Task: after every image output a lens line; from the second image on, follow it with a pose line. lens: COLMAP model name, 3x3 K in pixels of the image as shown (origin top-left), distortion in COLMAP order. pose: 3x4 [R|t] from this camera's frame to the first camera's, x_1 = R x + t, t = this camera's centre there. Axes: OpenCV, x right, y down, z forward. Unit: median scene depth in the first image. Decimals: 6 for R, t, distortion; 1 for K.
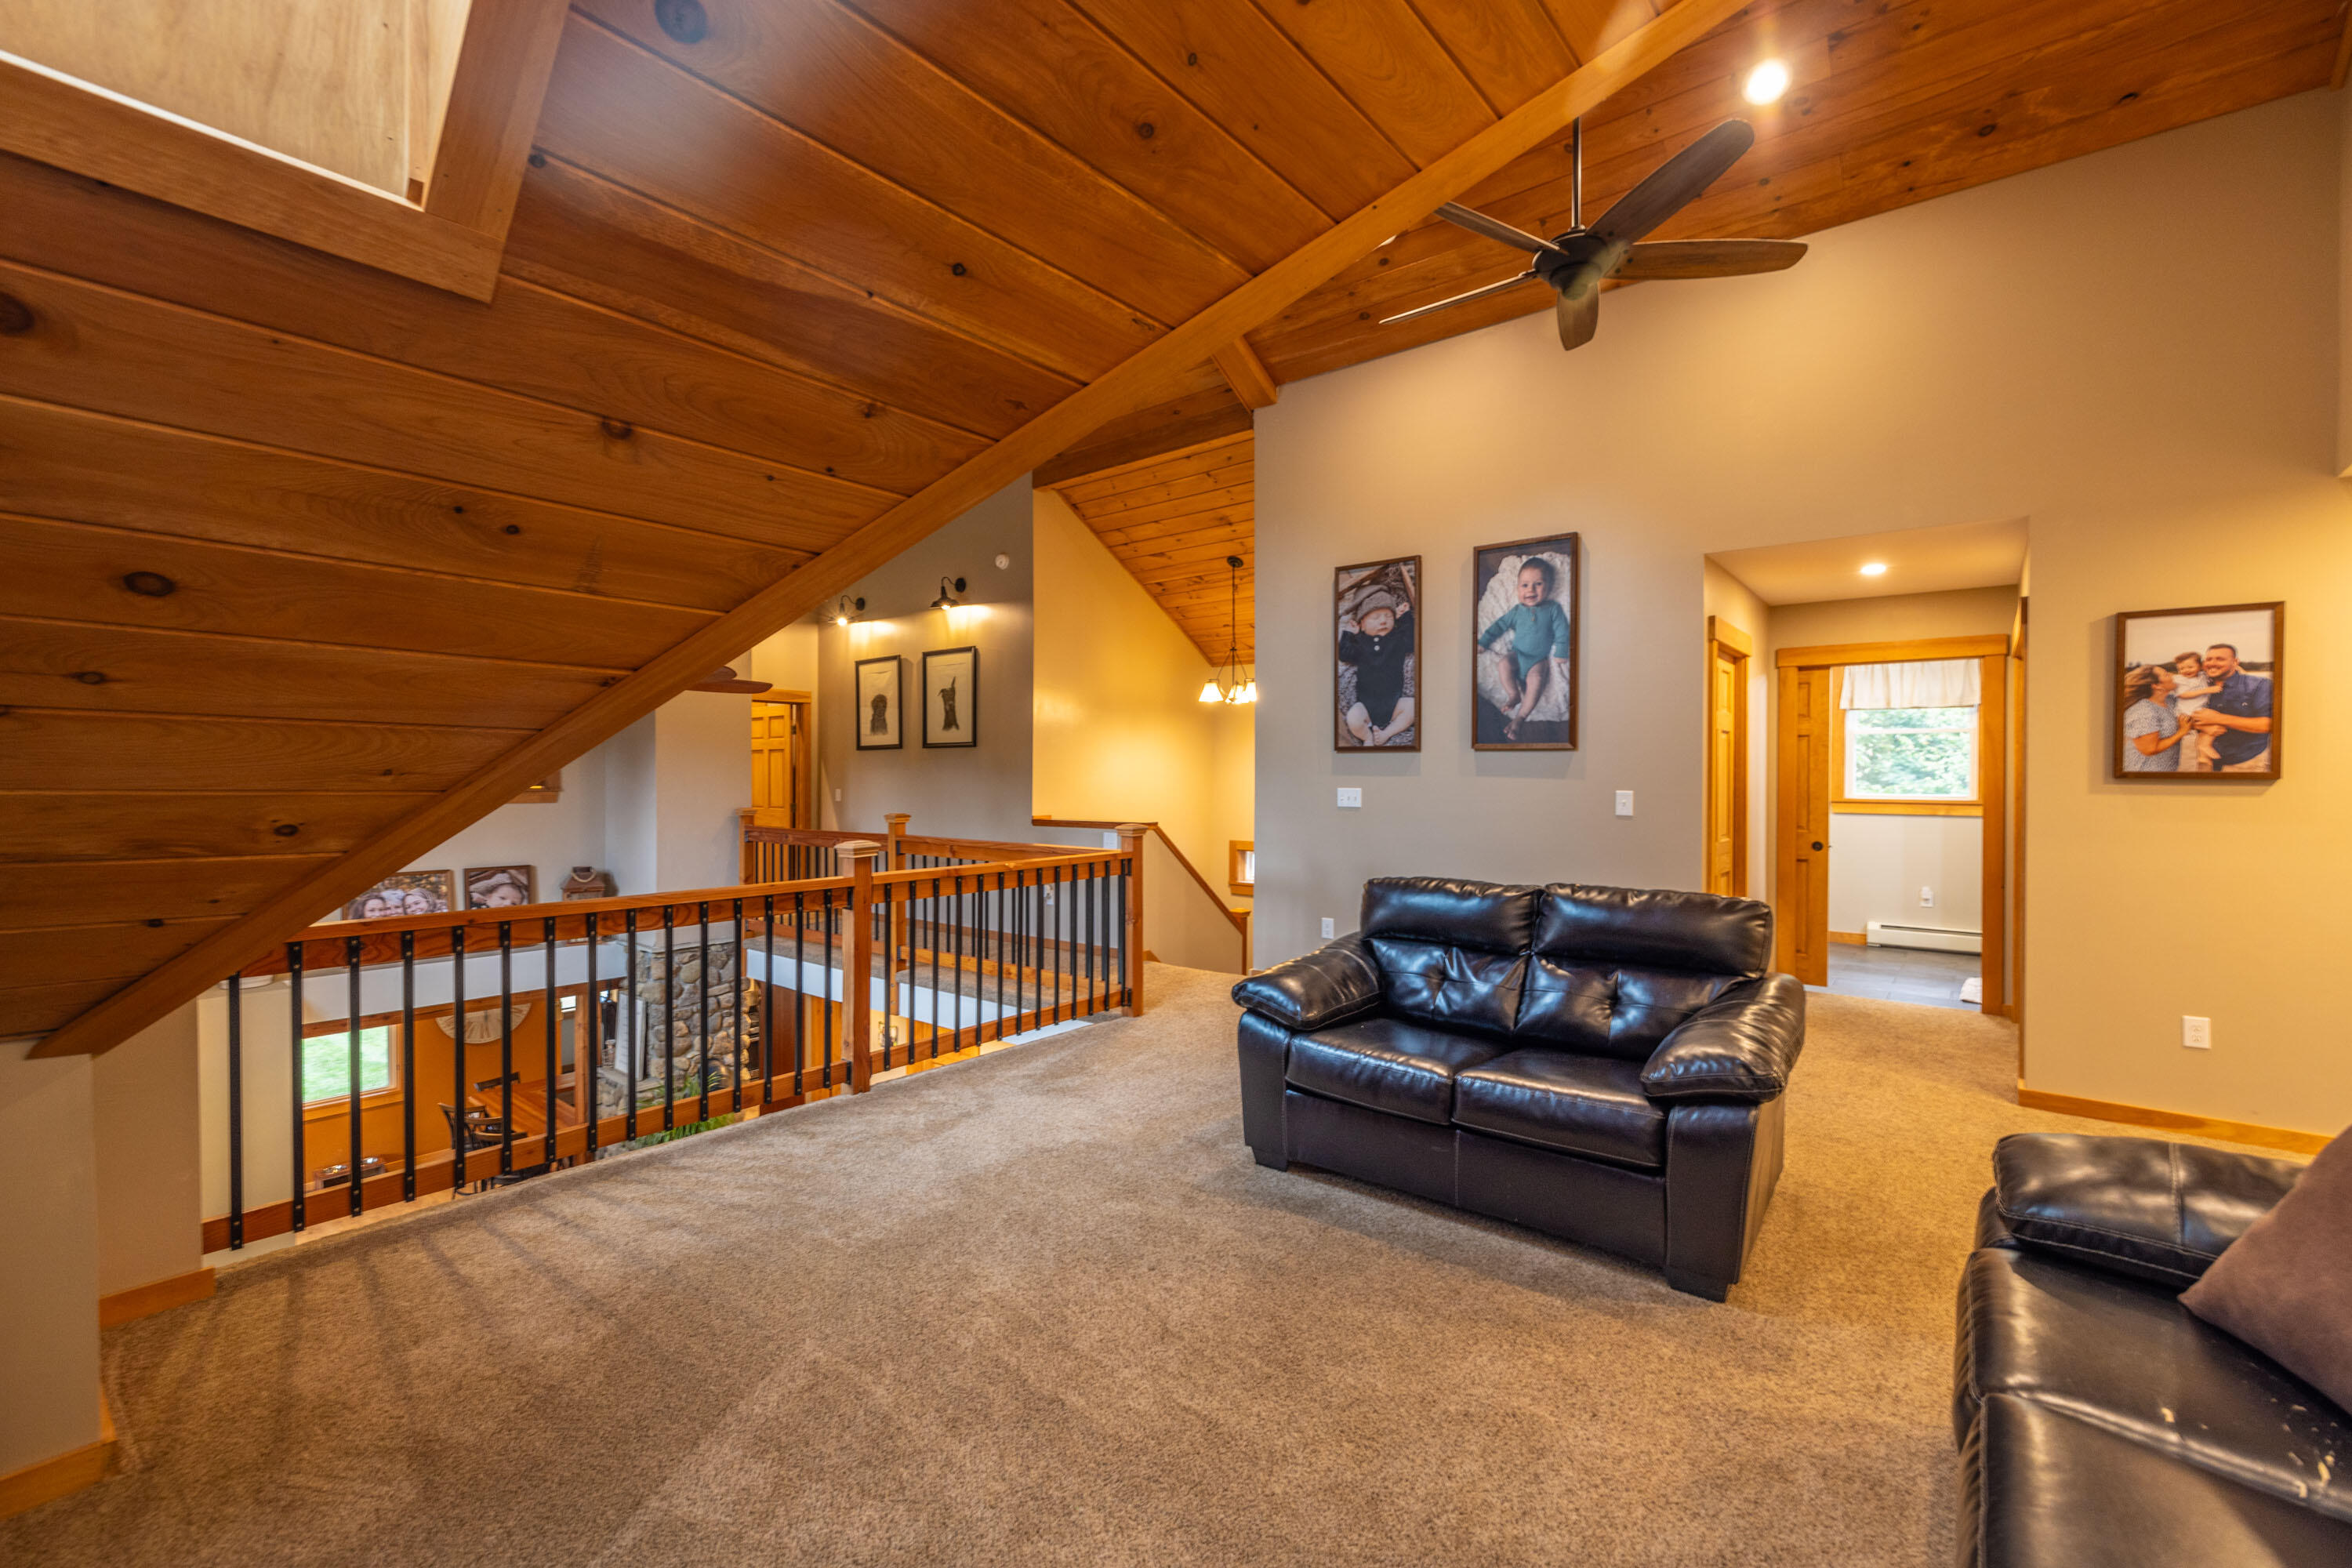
lens RADIAL K [[997.4, 0, 1166.9], [0, 997.4, 782.9], [0, 0, 1]] dist [0.000779, -0.000003]
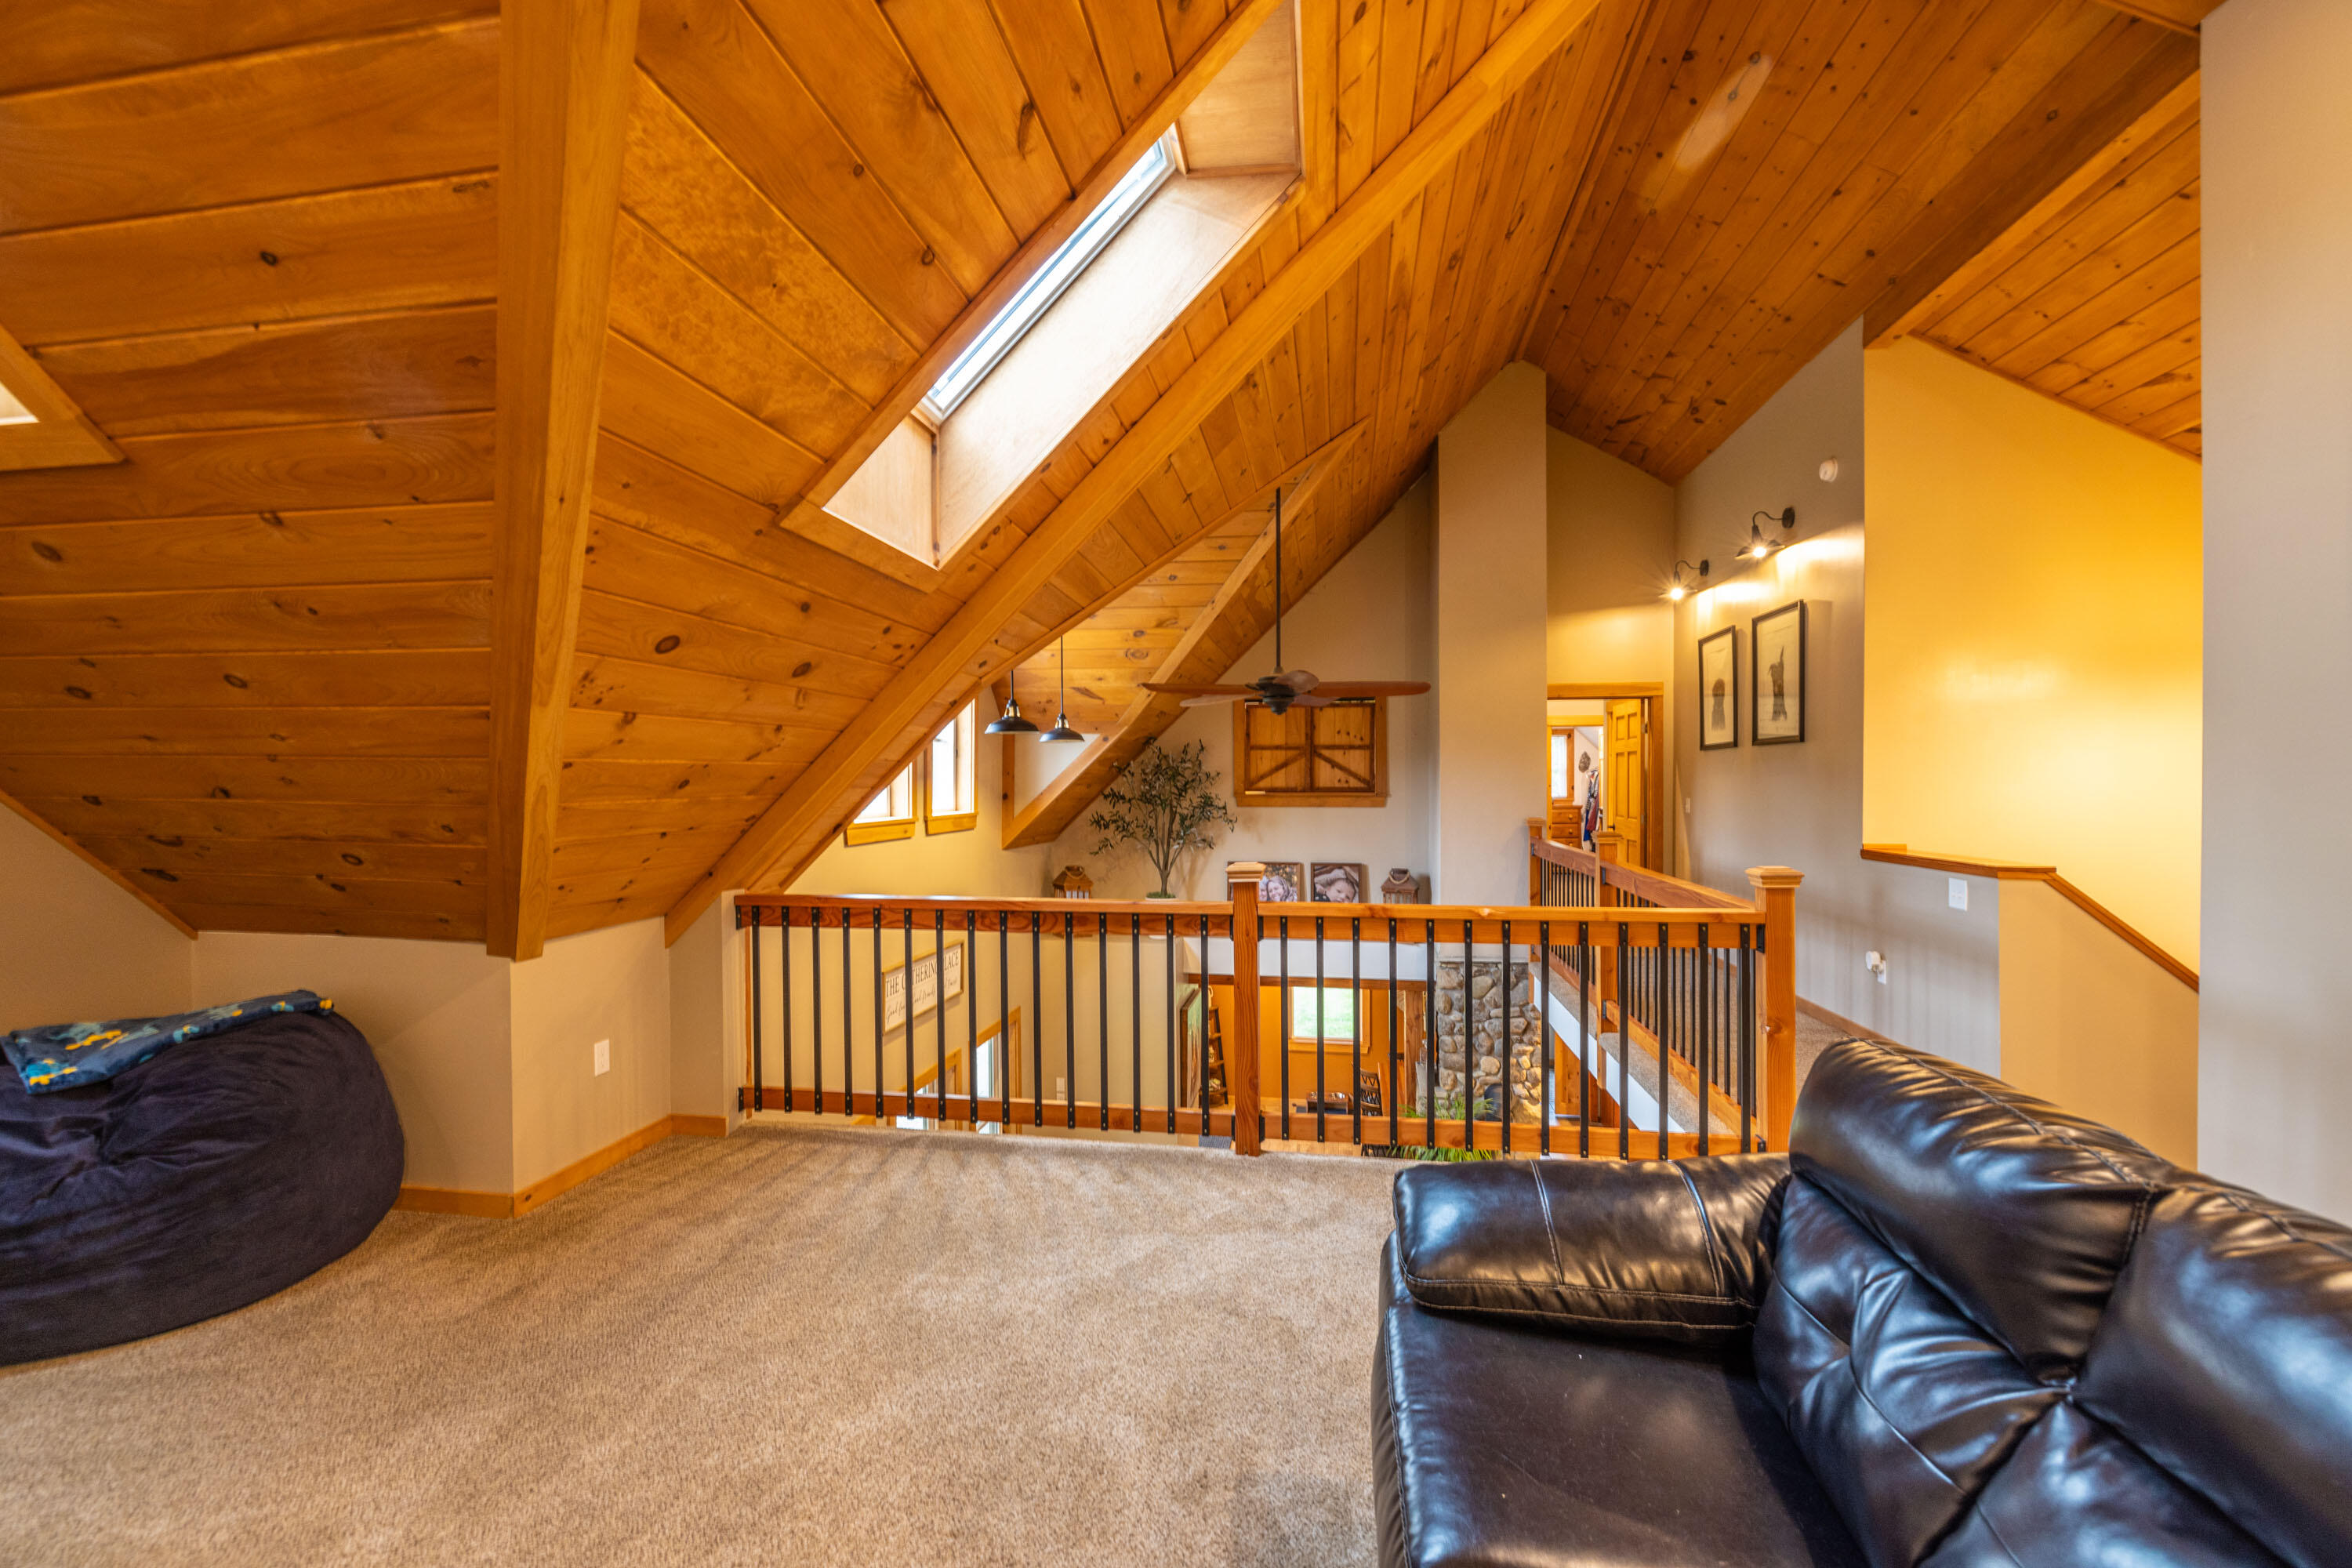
lens RADIAL K [[1003.7, 0, 1168.7], [0, 1003.7, 782.2], [0, 0, 1]] dist [0.002391, 0.000217]
pose [[0.490195, 0.000734, -0.871613, 0.298236], [-0.003581, 0.999993, -0.001172, -0.007287], [0.871606, 0.003695, 0.490194, 0.369909]]
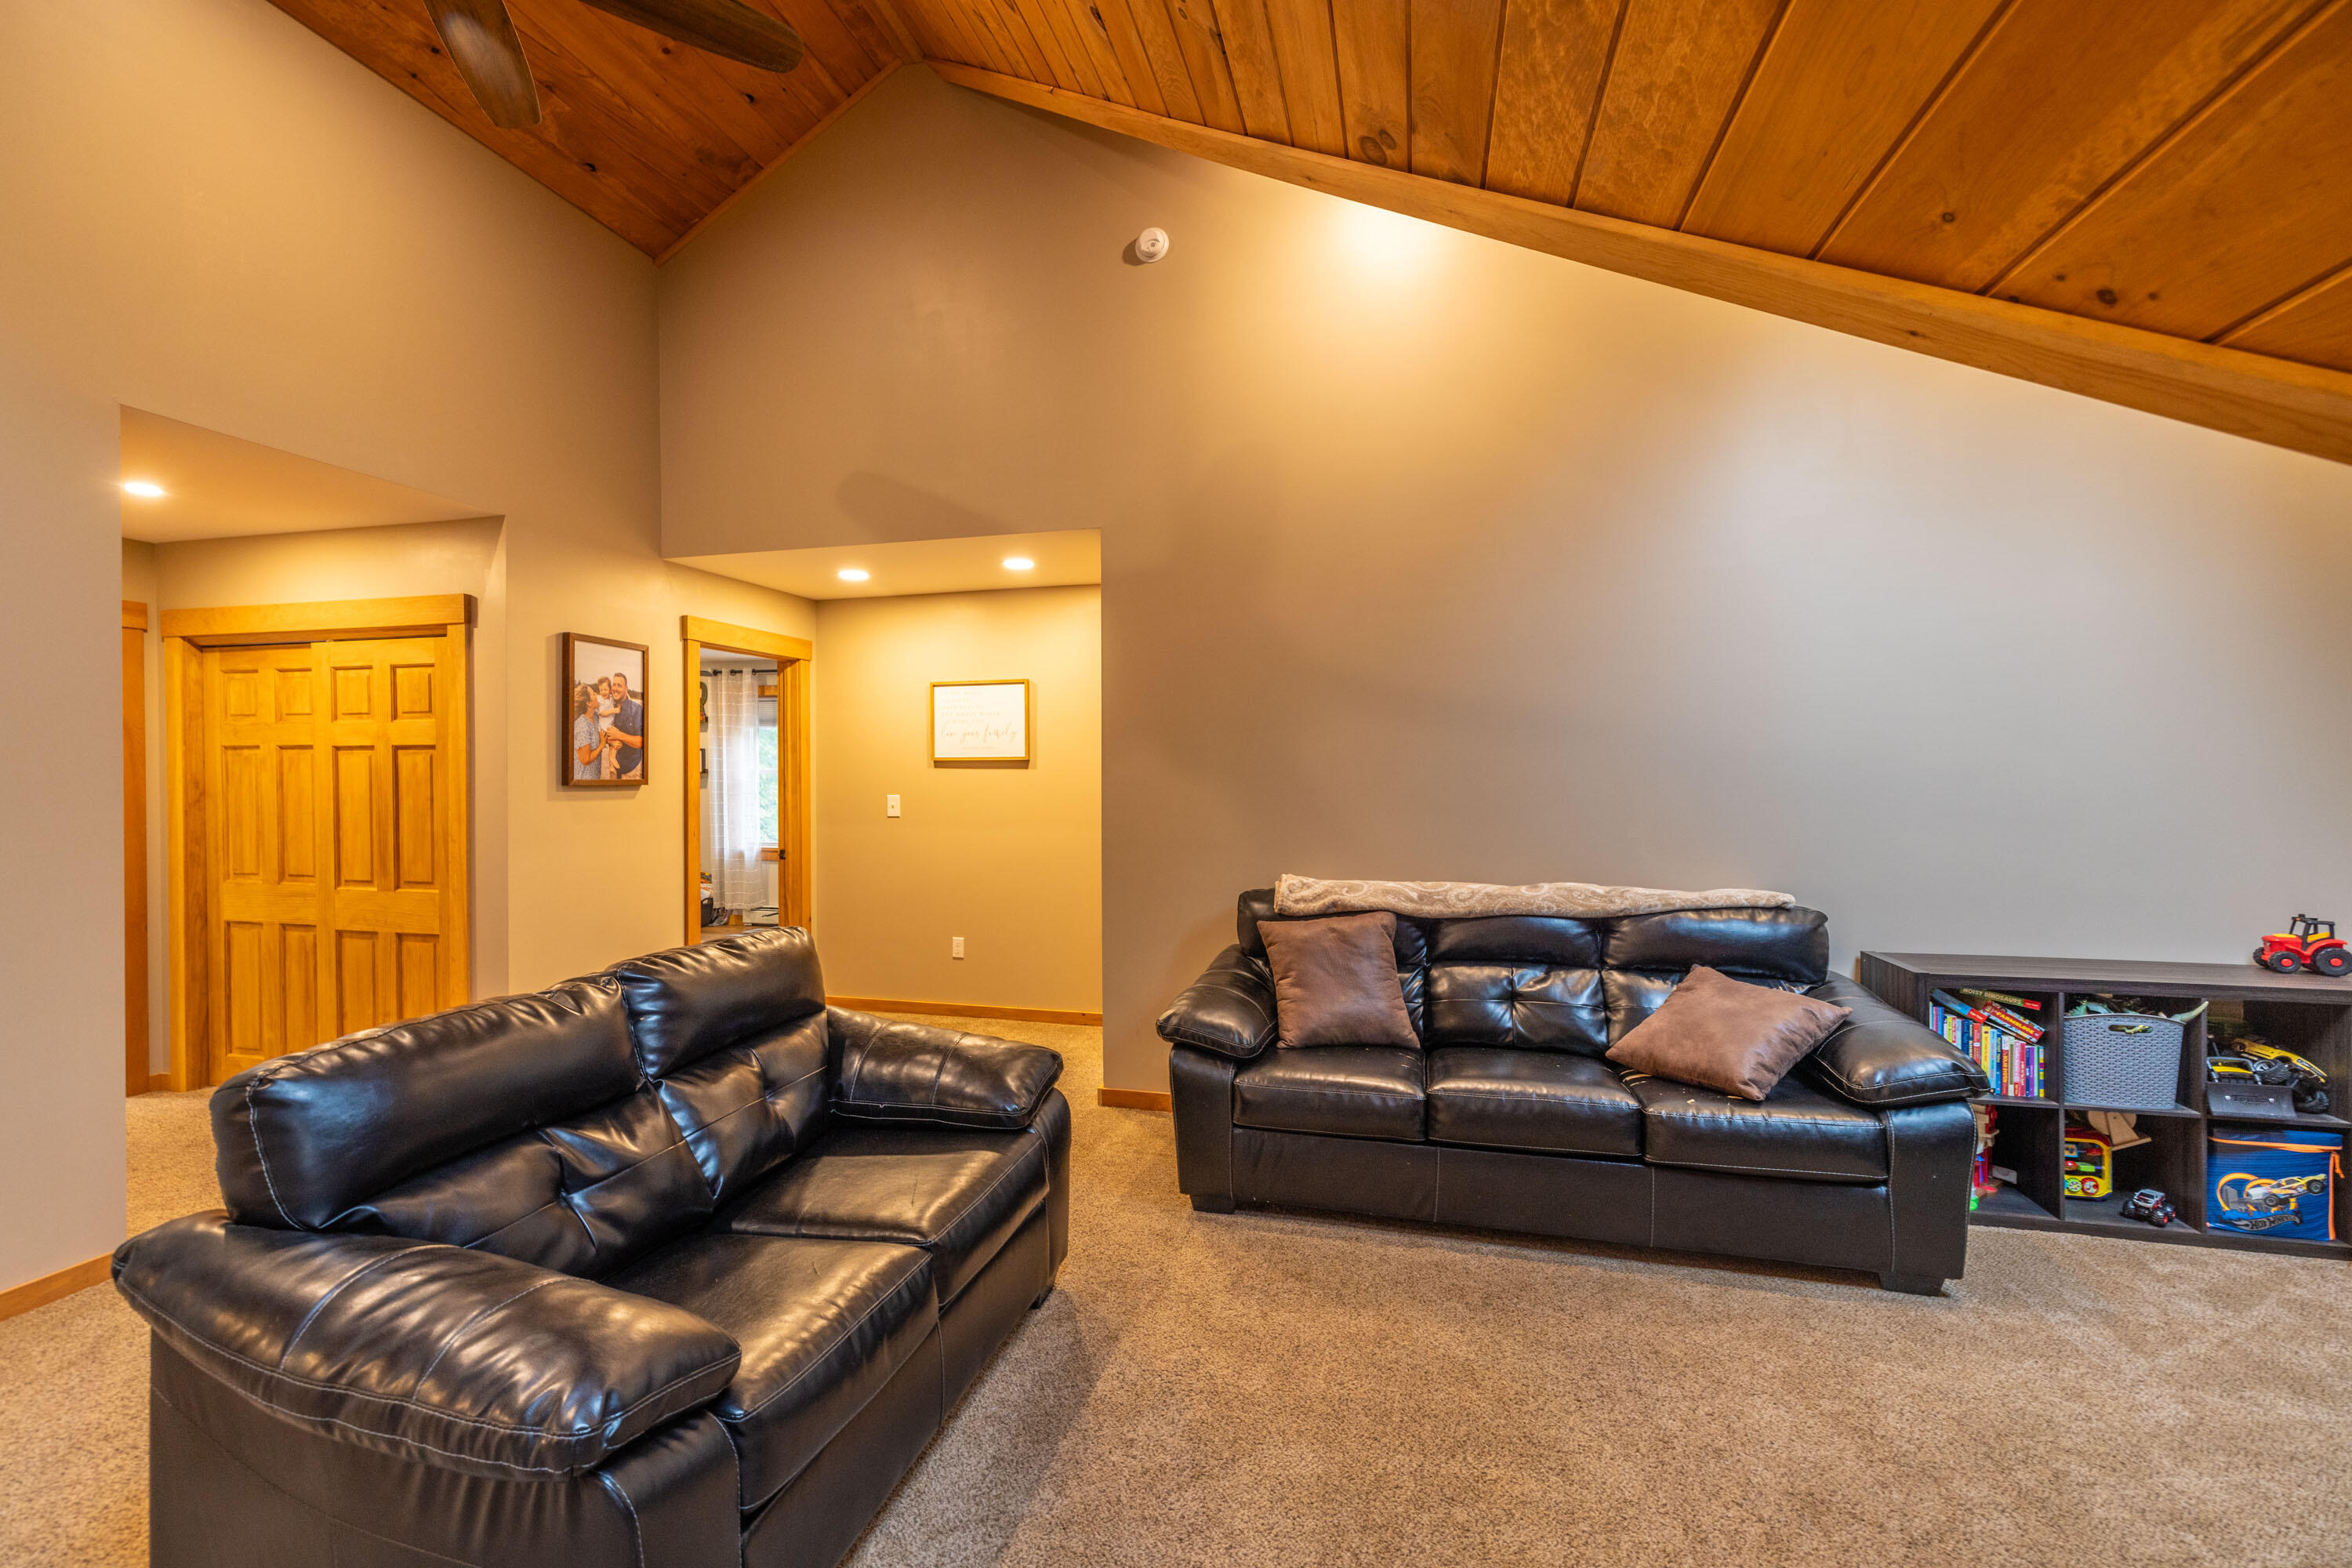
lens RADIAL K [[989.7, 0, 1164.1], [0, 989.7, 781.9], [0, 0, 1]] dist [0.003663, -0.000441]
pose [[-0.413836, -0.010274, 0.910294, -0.194503], [0.008128, 0.999855, 0.014980, -0.013307], [-0.910315, 0.013598, -0.413692, 0.576052]]
